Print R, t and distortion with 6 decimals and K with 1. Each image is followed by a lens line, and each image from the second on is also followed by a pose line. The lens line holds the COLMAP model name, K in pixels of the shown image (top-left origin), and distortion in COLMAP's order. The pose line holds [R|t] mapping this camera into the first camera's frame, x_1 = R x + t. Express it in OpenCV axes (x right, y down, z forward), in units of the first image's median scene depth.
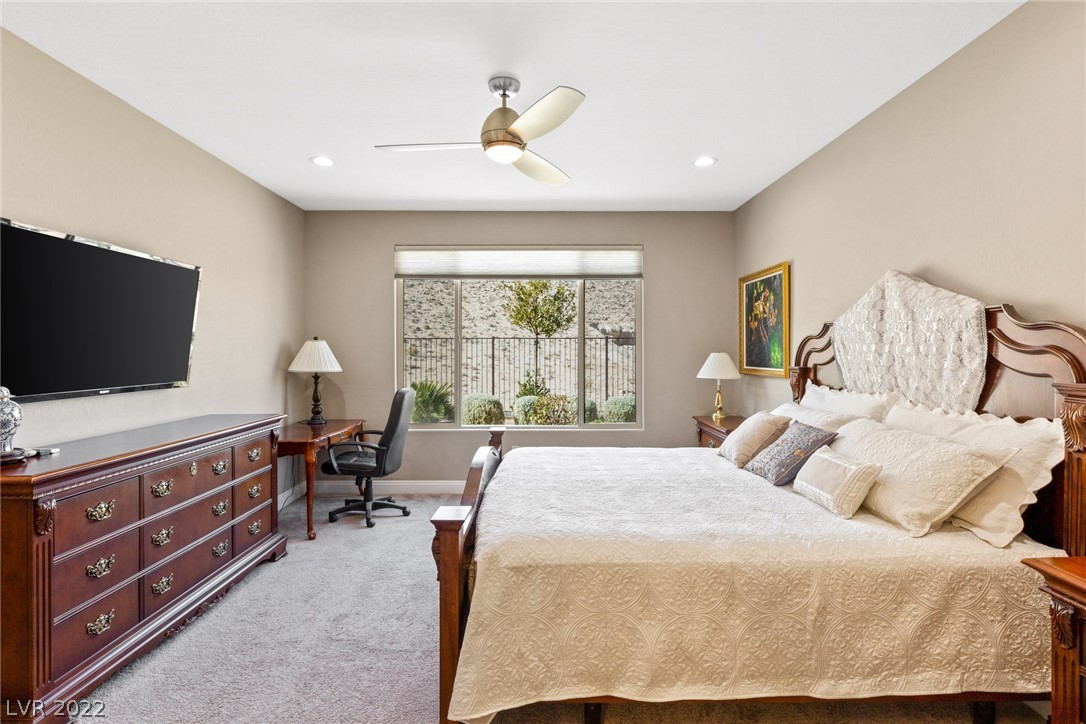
lens RADIAL K [[520.3, 0, 540.7], [0, 520.3, 356.7], [0, 0, 1]] dist [-0.008540, 0.000804]
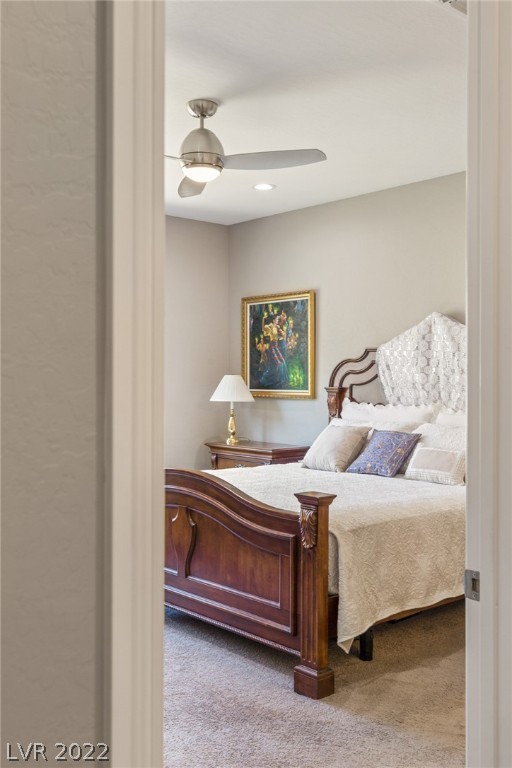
lens RADIAL K [[800.3, 0, 257.1], [0, 800.3, 383.1], [0, 0, 1]] dist [0.022976, 0.000000]
pose [[0.756634, -0.000514, 0.653839, -0.771823], [0.003402, 0.999989, -0.003151, 0.016518], [-0.653830, 0.004609, 0.756627, -0.194091]]
